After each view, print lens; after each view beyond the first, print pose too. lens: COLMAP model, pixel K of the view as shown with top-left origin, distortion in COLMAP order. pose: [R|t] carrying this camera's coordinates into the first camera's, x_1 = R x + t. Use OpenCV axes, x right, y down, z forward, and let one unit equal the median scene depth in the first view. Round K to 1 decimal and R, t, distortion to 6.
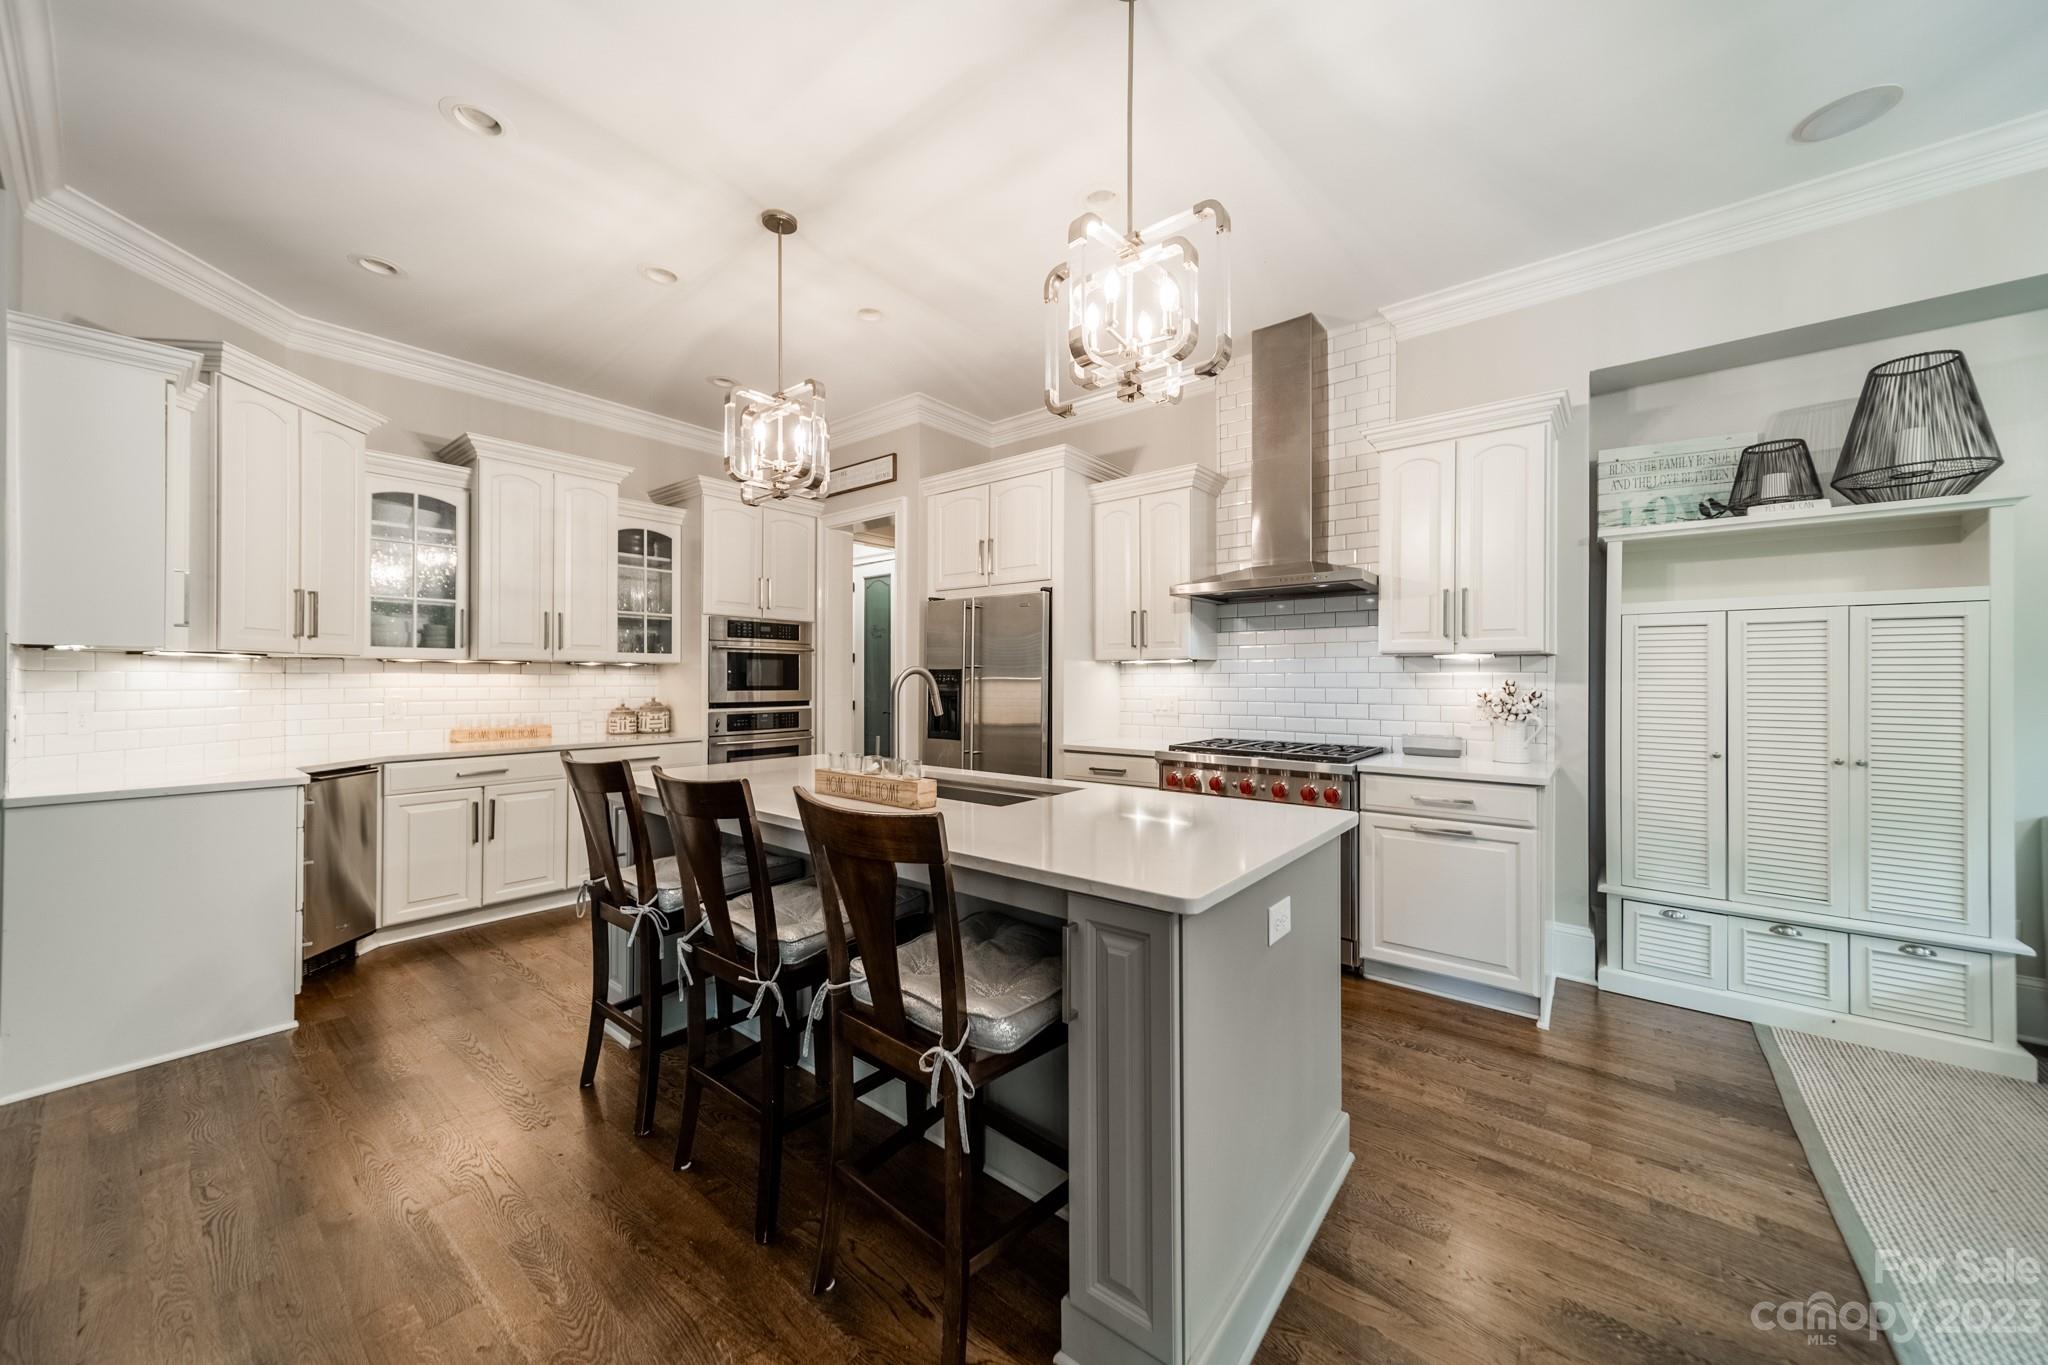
lens RADIAL K [[723.9, 0, 1021.3], [0, 723.9, 677.2], [0, 0, 1]] dist [0.005964, -0.000516]
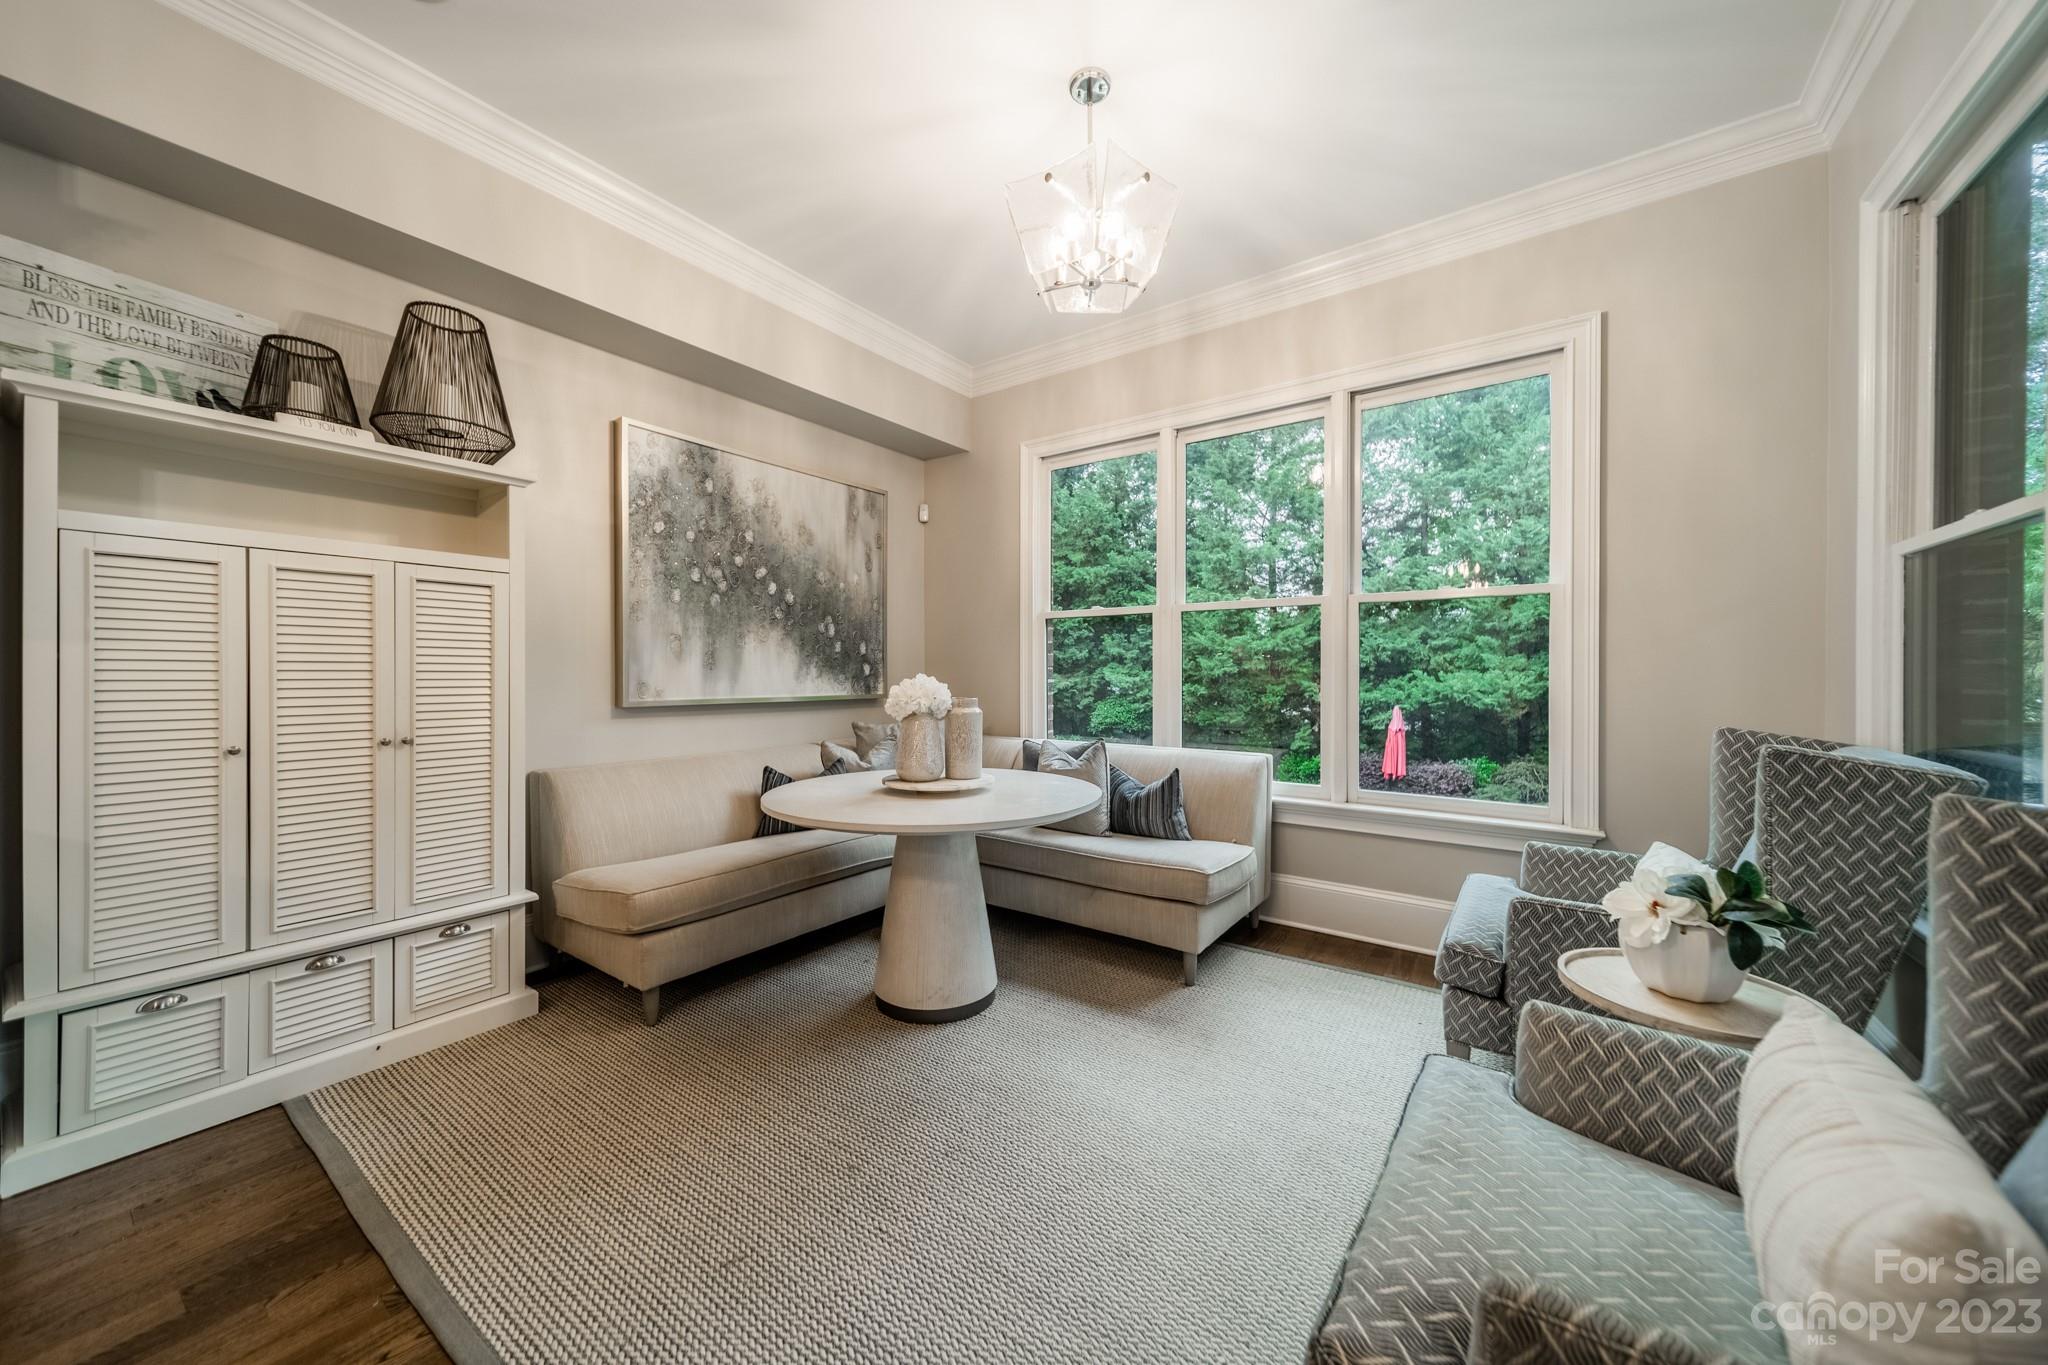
lens RADIAL K [[723.9, 0, 1022.2], [0, 723.9, 675.4], [0, 0, 1]] dist [0.005964, -0.000516]
pose [[-0.059640, -0.007313, 0.998193, 0.224930], [-0.002461, 0.999971, 0.007179, 0.029319], [-0.998217, -0.002028, -0.059656, 0.303151]]
